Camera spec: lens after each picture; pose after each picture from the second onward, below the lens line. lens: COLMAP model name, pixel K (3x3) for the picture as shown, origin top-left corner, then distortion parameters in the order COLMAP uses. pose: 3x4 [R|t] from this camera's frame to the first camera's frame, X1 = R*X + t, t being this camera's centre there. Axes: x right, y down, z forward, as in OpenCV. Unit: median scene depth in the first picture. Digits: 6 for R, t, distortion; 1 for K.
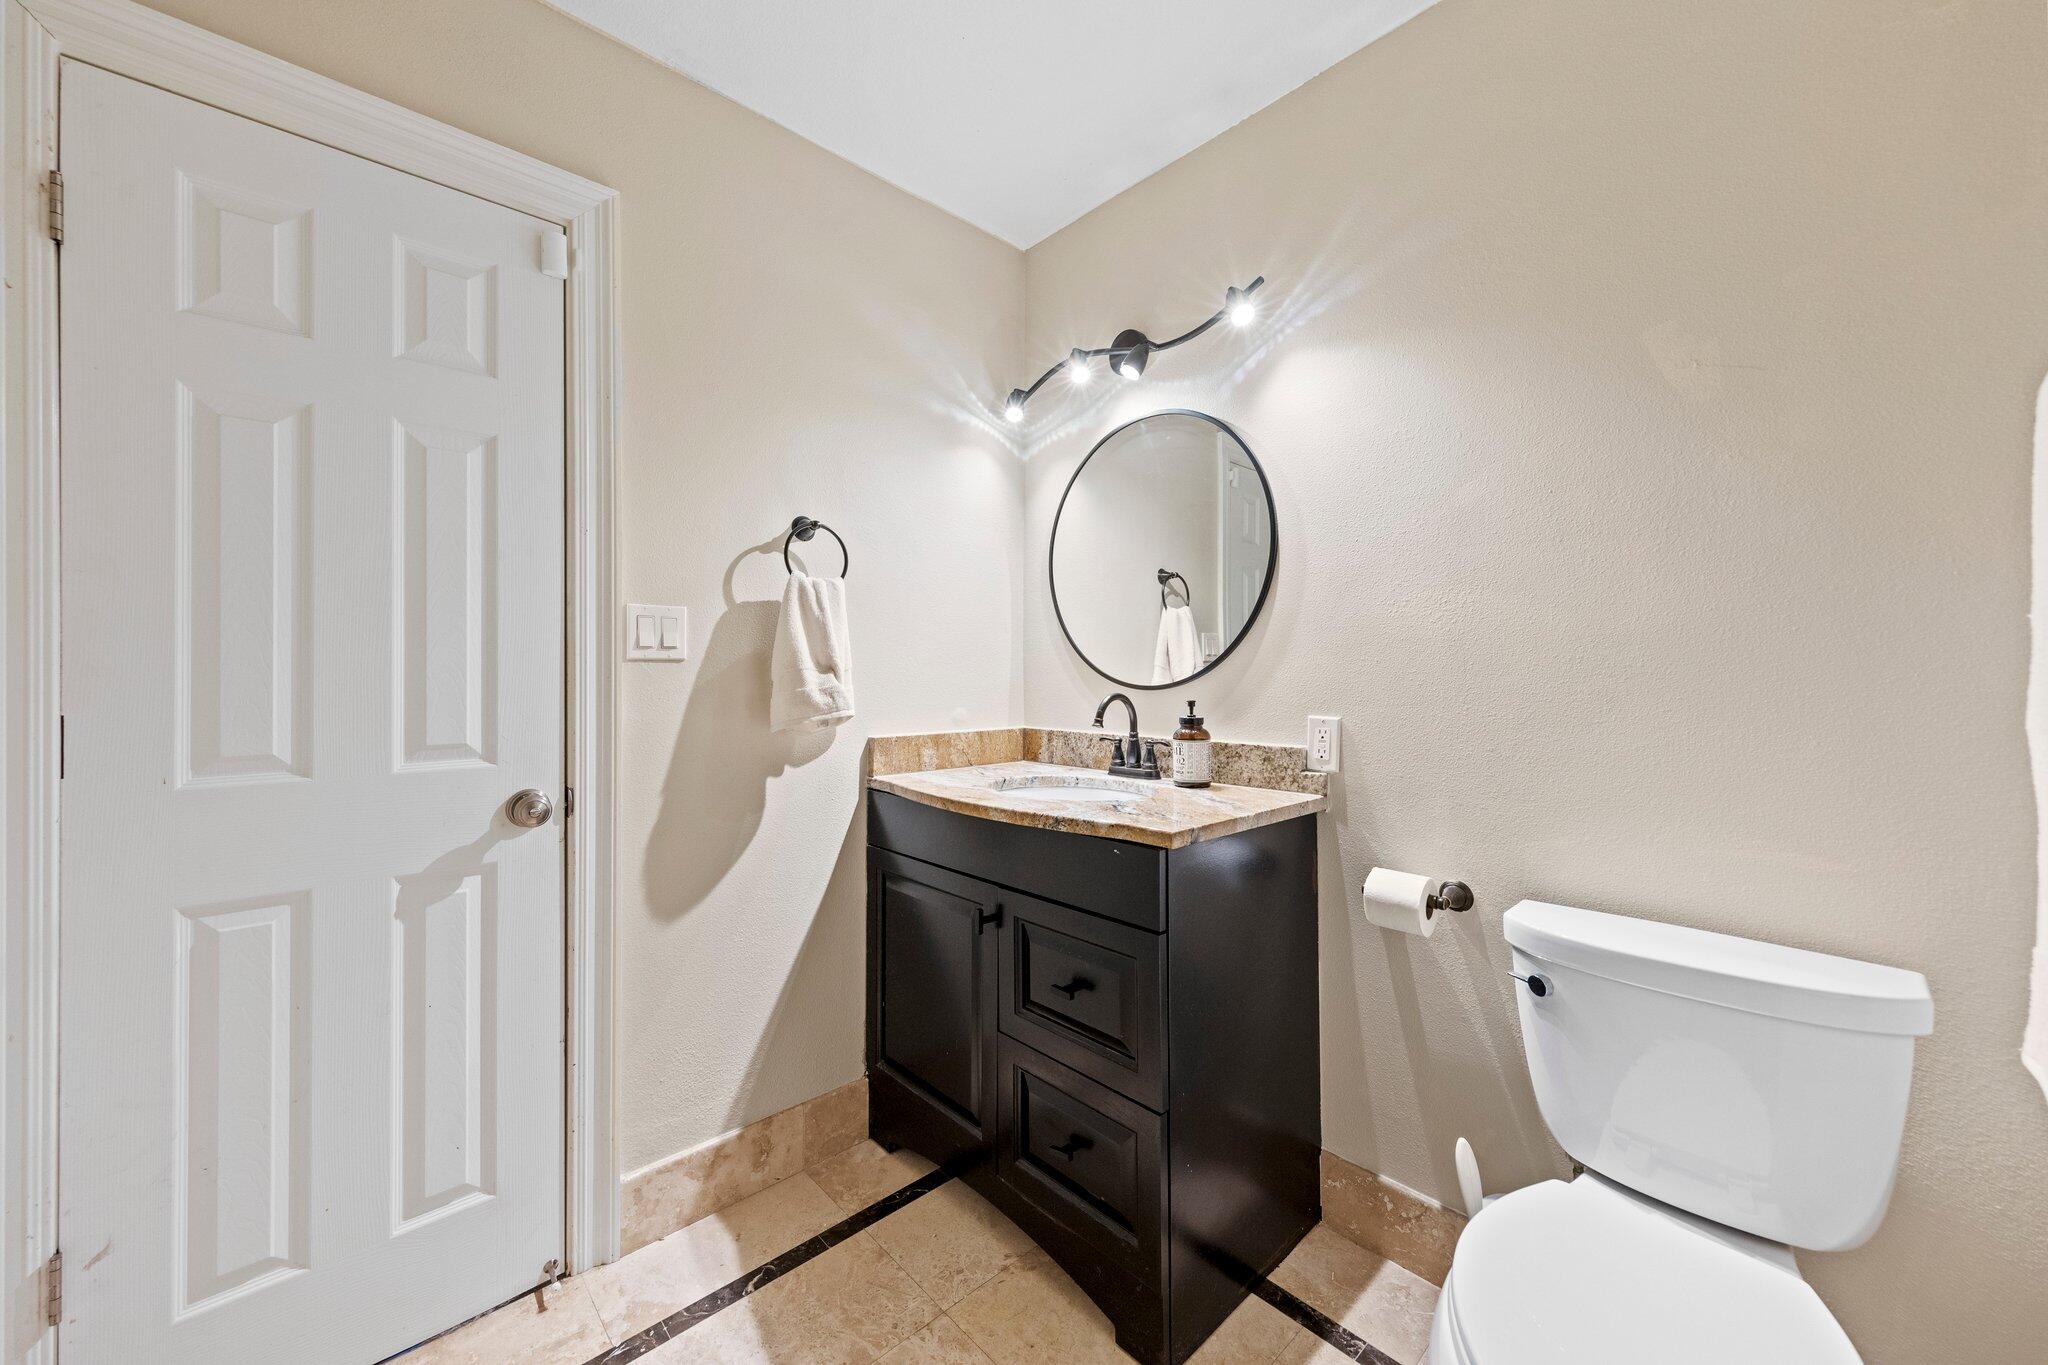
lens RADIAL K [[765.5, 0, 1027.3], [0, 765.5, 676.6], [0, 0, 1]] dist [0.000089, 0.000065]
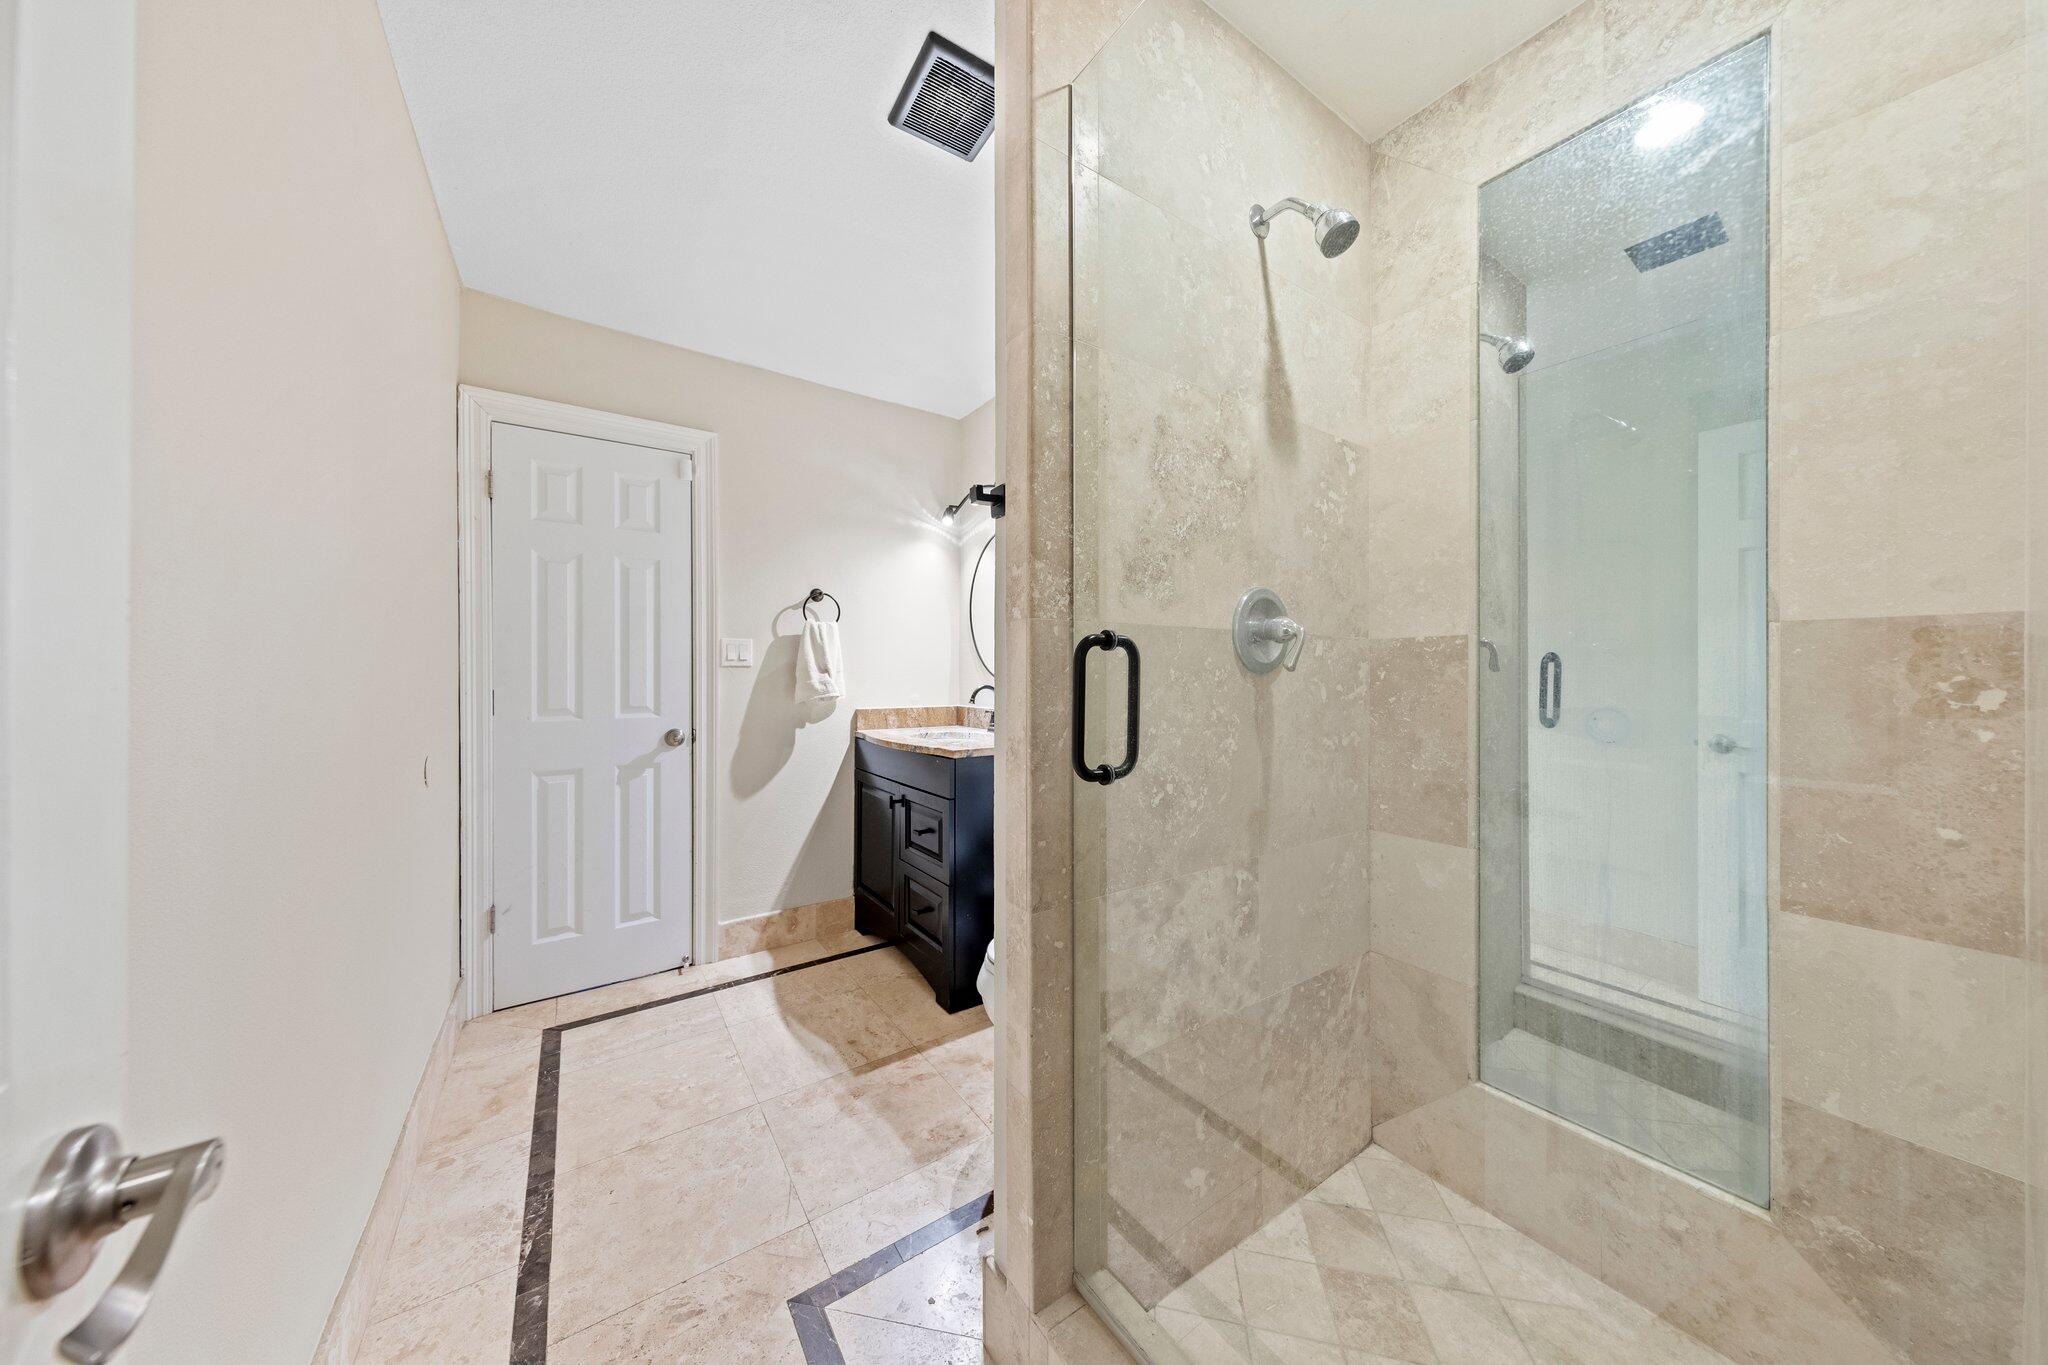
lens RADIAL K [[646.7, 0, 1024.0], [0, 646.7, 682.5], [0, 0, 1]] dist [0.000108, 0.000005]
pose [[0.989808, 0.003009, -0.142376, 0.469394], [-0.001877, 0.999966, 0.008084, 0.004784], [0.142396, -0.007734, 0.989780, -0.527021]]
